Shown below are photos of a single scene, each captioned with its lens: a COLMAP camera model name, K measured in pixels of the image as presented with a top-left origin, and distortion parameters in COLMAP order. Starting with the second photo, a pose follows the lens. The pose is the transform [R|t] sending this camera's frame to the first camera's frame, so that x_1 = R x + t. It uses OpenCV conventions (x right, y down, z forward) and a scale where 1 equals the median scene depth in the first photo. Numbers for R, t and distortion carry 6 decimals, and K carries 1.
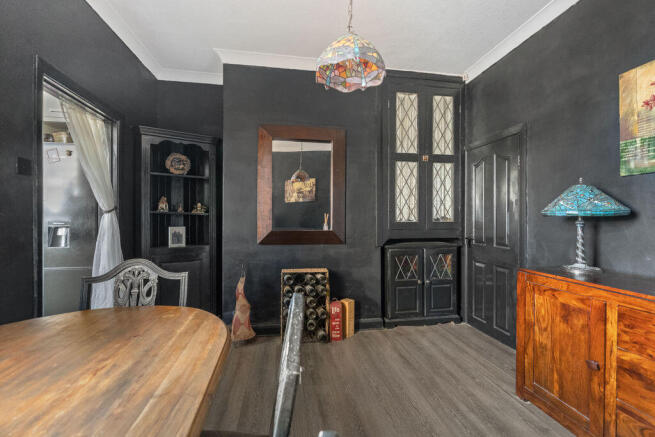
lens RADIAL K [[284.1, 0, 326.6], [0, 284.1, 219.7], [0, 0, 1]] dist [-0.002918, -0.000038]
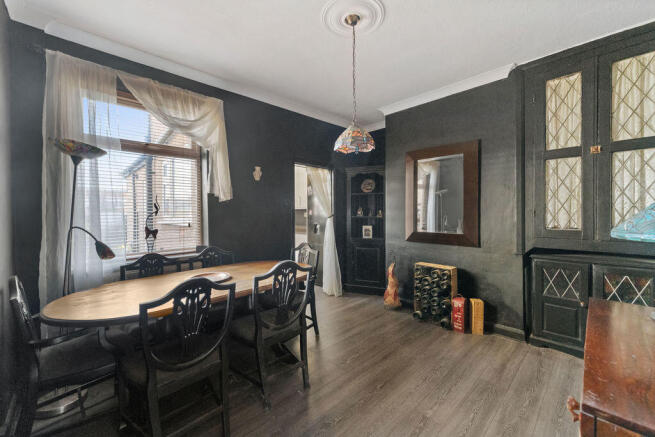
lens RADIAL K [[268.3, 0, 328.4], [0, 268.3, 214.7], [0, 0, 1]] dist [-0.003033, -0.000272]
pose [[0.561075, 0.005558, -0.827746, 0.559100], [0.003854, 0.999949, 0.009327, -0.047671], [0.827756, -0.008423, 0.561025, -0.024611]]
